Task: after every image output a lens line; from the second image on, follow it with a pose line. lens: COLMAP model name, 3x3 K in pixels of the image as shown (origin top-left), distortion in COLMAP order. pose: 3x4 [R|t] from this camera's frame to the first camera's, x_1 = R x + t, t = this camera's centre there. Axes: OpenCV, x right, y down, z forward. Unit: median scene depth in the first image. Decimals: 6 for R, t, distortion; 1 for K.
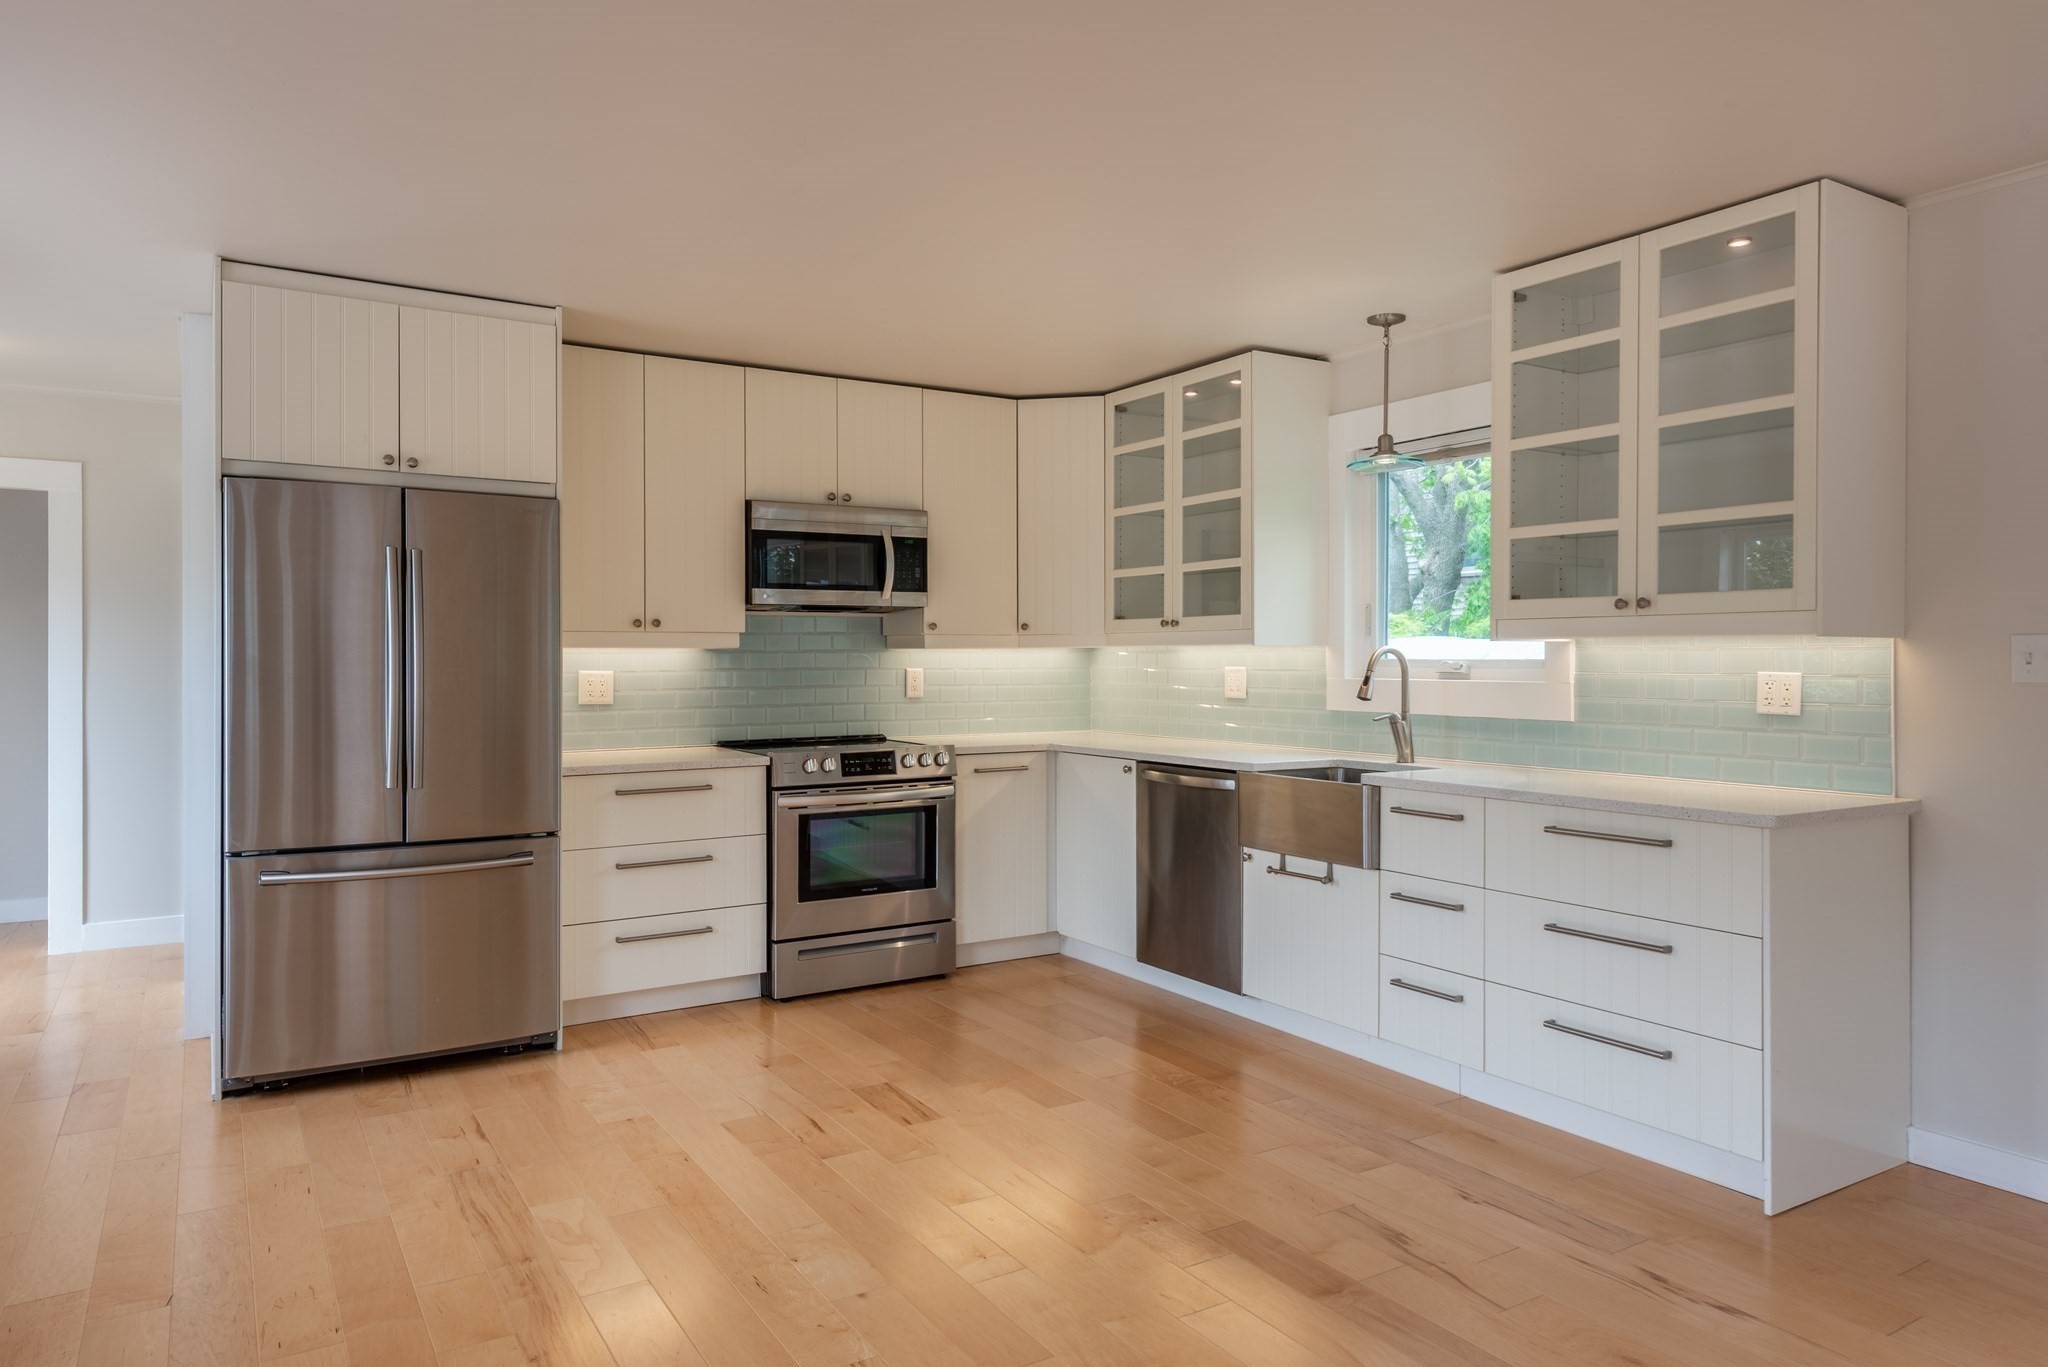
lens RADIAL K [[1295.3, 0, 1038.0], [0, 1295.3, 651.2], [0, 0, 1]] dist [0.022368, -0.005824]
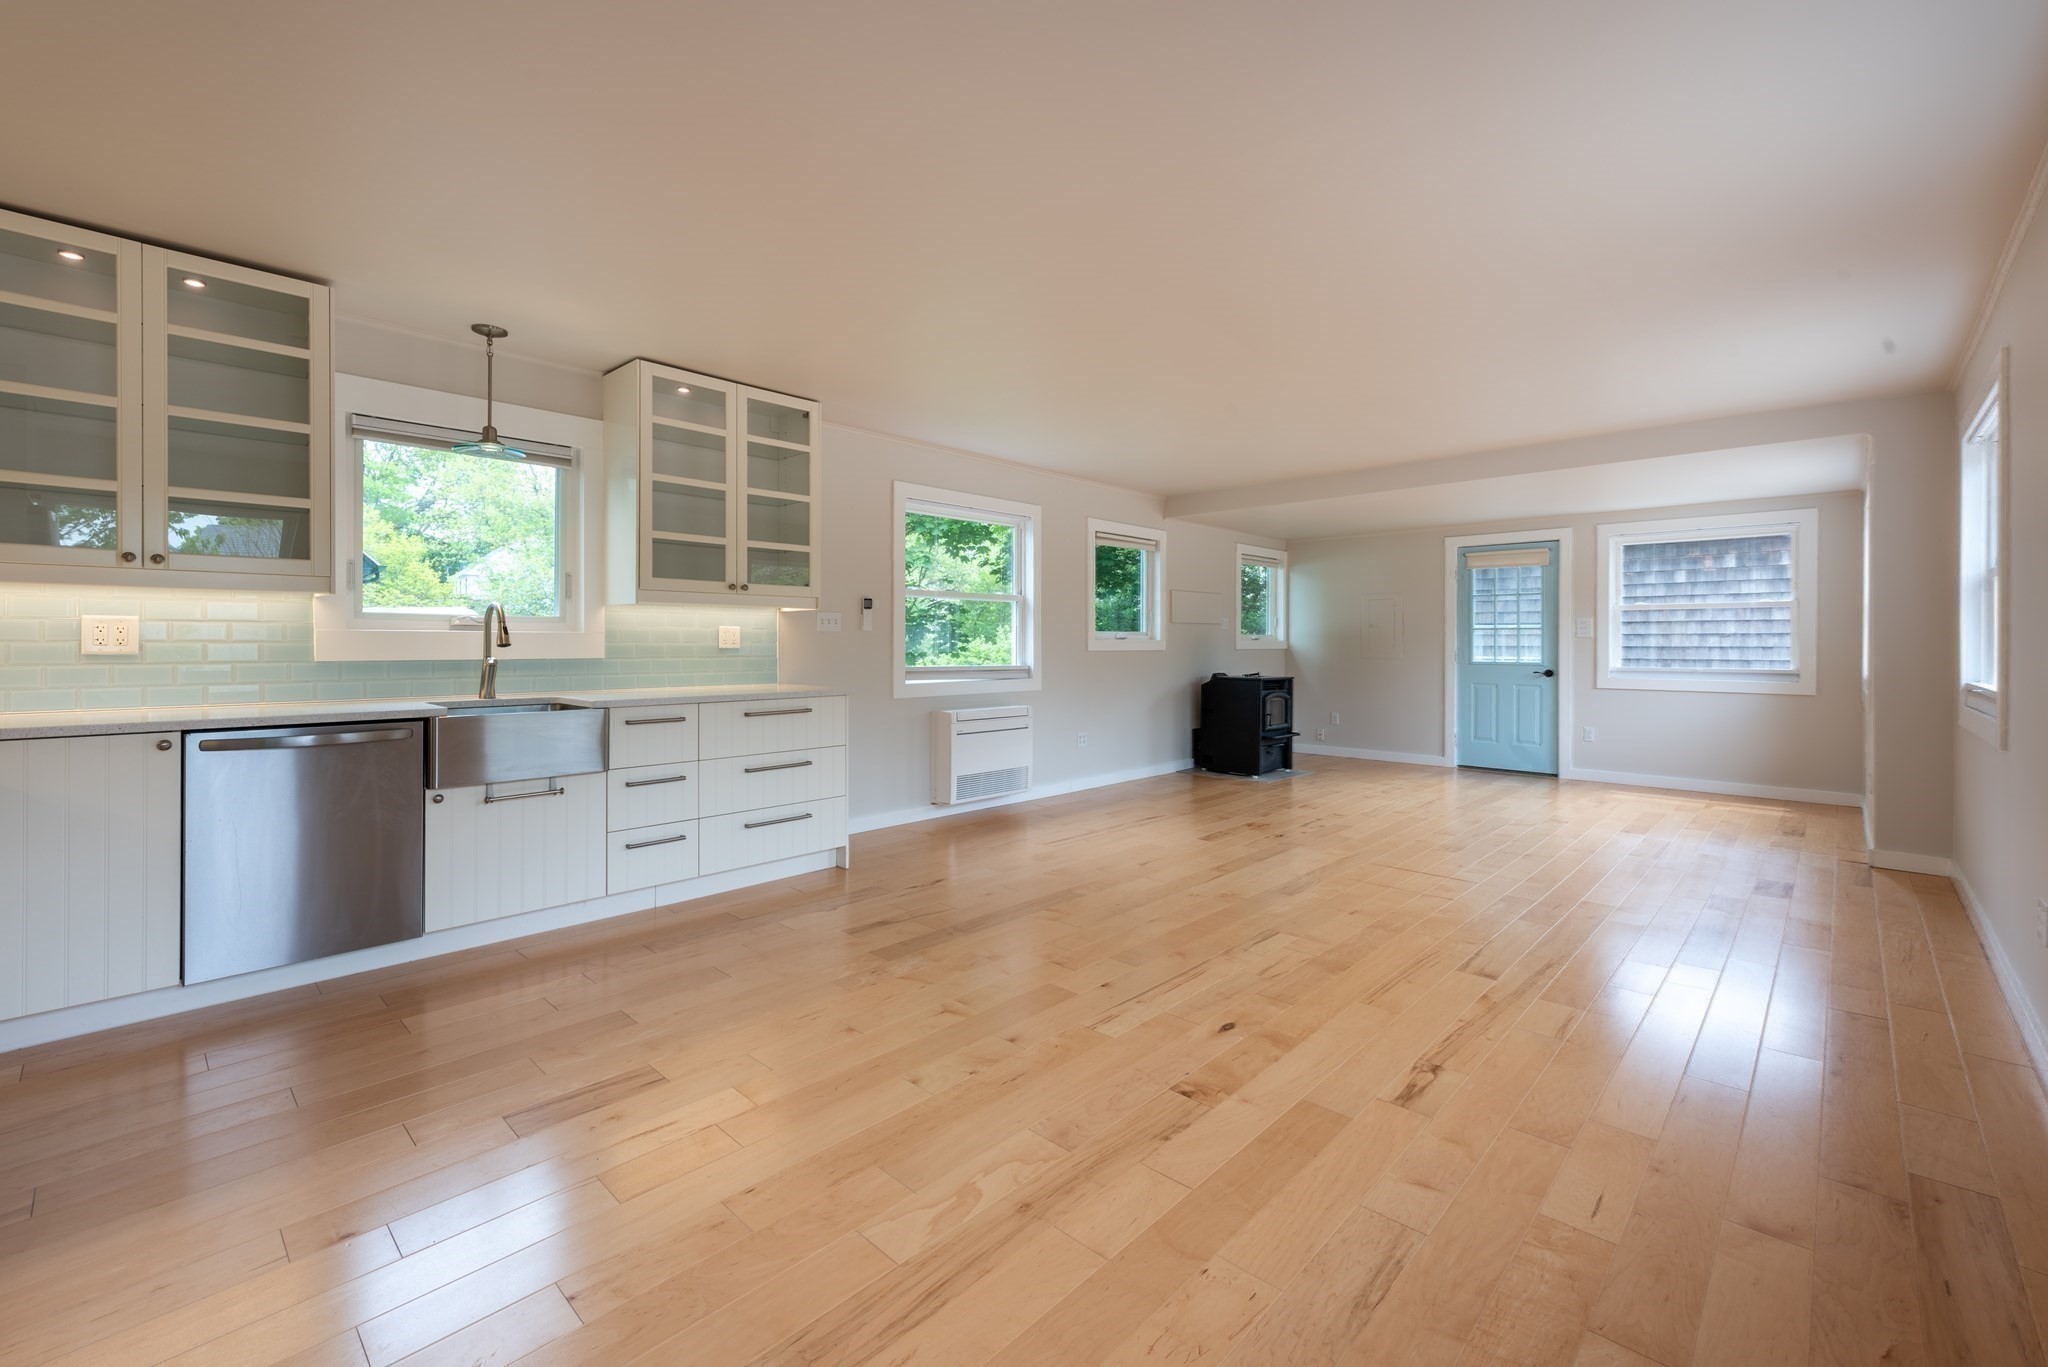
lens RADIAL K [[847.8, 0, 1019.6], [0, 847.8, 640.9], [0, 0, 1]] dist [0.004136, -0.000245]
pose [[-0.233440, -0.000906, 0.972371, -0.639193], [-0.010770, 0.999941, -0.001654, 0.029346], [-0.972312, -0.010858, -0.233436, 0.734891]]
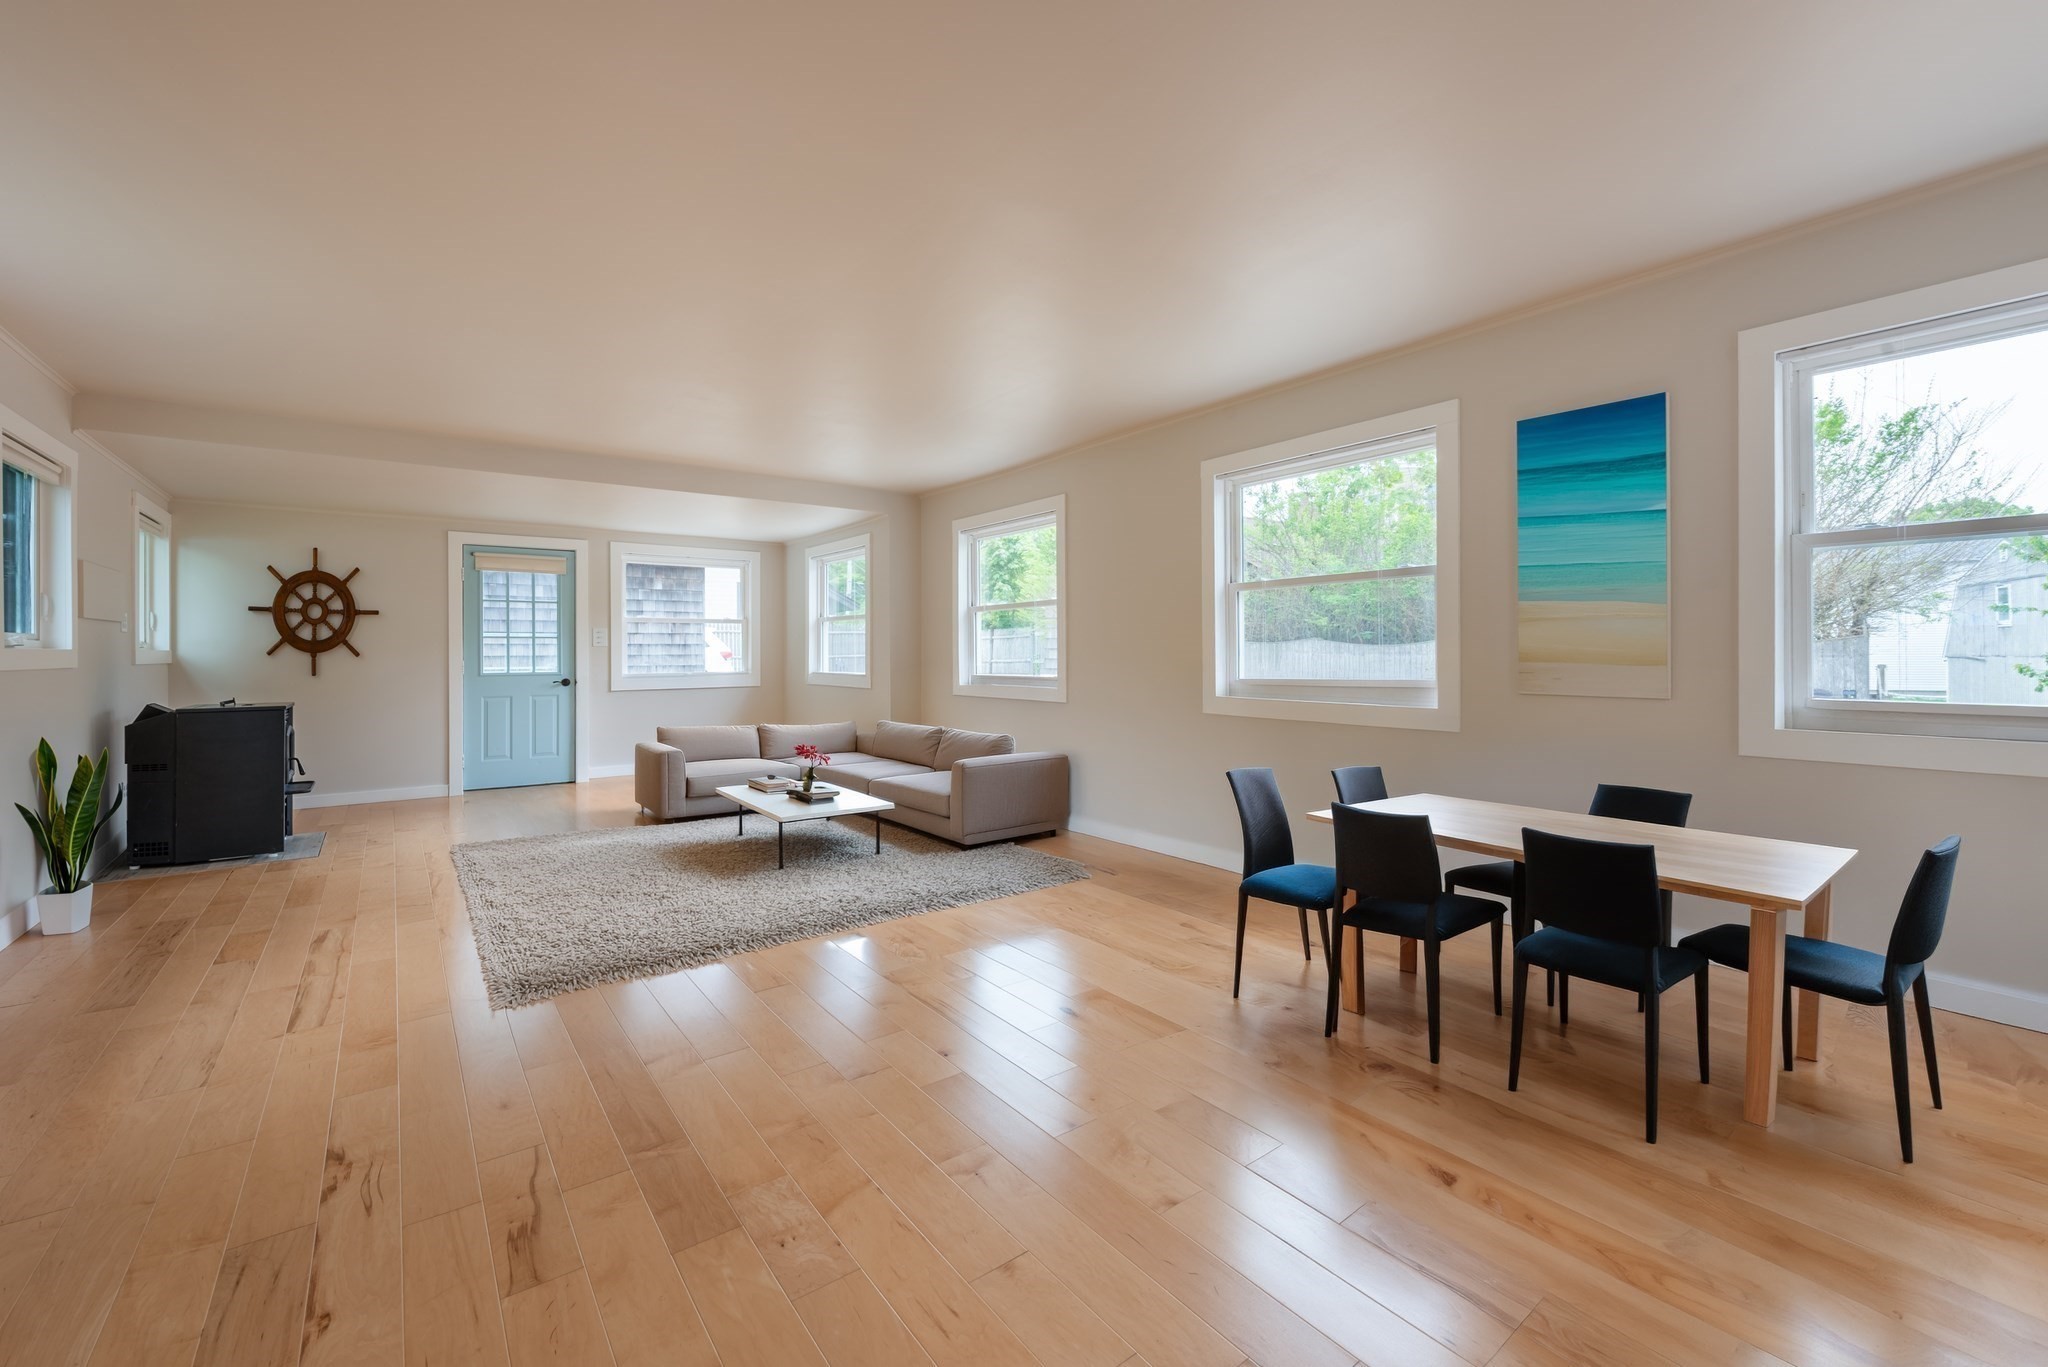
lens RADIAL K [[847.8, 0, 1027.6], [0, 847.8, 652.1], [0, 0, 1]] dist [0.004136, -0.000245]
pose [[-0.997308, 0.001207, -0.073316, -0.024442], [0.001805, 0.999966, -0.008084, 0.034807], [0.073304, -0.008194, -0.997276, 1.078563]]
